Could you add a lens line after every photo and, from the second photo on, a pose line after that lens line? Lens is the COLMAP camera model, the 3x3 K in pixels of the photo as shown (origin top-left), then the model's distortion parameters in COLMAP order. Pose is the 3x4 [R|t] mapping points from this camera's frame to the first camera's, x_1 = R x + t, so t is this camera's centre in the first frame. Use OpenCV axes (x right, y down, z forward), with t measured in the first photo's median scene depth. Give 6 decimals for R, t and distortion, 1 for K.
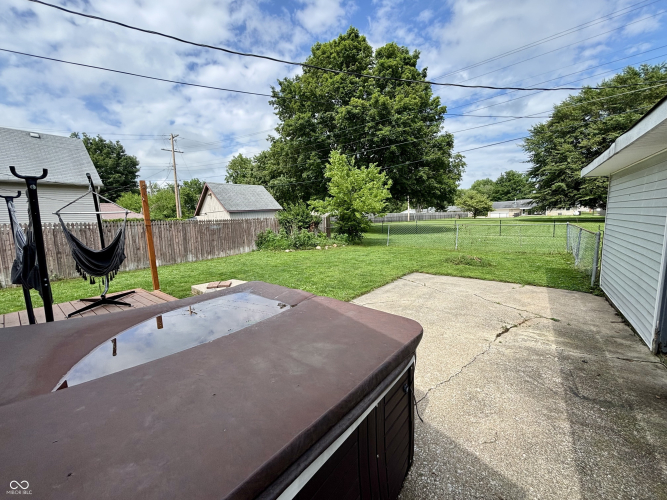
lens RADIAL K [[269.8, 0, 334.2], [0, 269.8, 248.0], [0, 0, 1]] dist [0.000243, -0.000617]
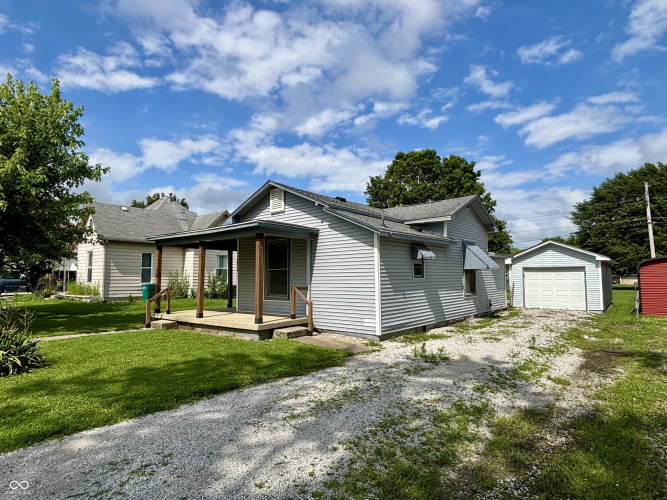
lens RADIAL K [[373.1, 0, 333.5], [0, 373.1, 250.0], [0, 0, 1]] dist [0.000421, -0.012061]
pose [[0.998044, 0.027245, -0.056263, -0.411421], [-0.037392, 0.981451, -0.188032, 0.158147], [0.050097, 0.189768, 0.980550, -1.183382]]
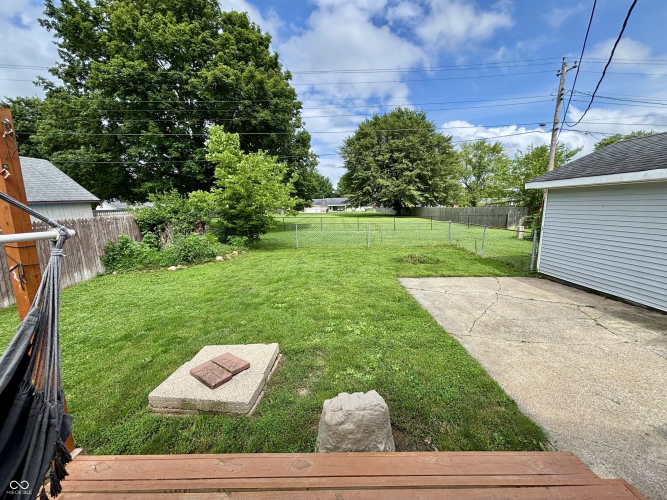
lens RADIAL K [[269.8, 0, 334.2], [0, 269.8, 248.0], [0, 0, 1]] dist [0.000243, -0.000617]
pose [[0.781772, -0.076173, 0.618894, -0.200822], [0.063454, 0.997077, 0.042567, -0.030175], [-0.620327, 0.005994, 0.784320, 0.185777]]
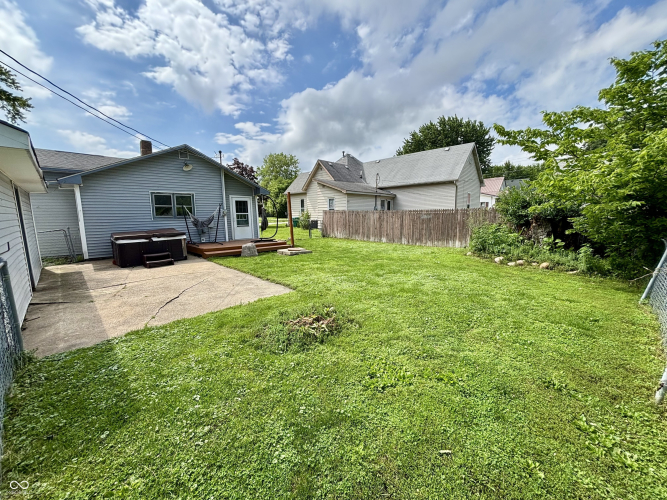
lens RADIAL K [[269.8, 0, 334.2], [0, 269.8, 248.0], [0, 0, 1]] dist [0.000243, -0.000617]
pose [[-0.135122, 0.160014, -0.977823, 0.445896], [-0.097599, 0.979925, 0.173845, -0.072512], [0.986010, 0.118925, -0.116792, 0.536978]]
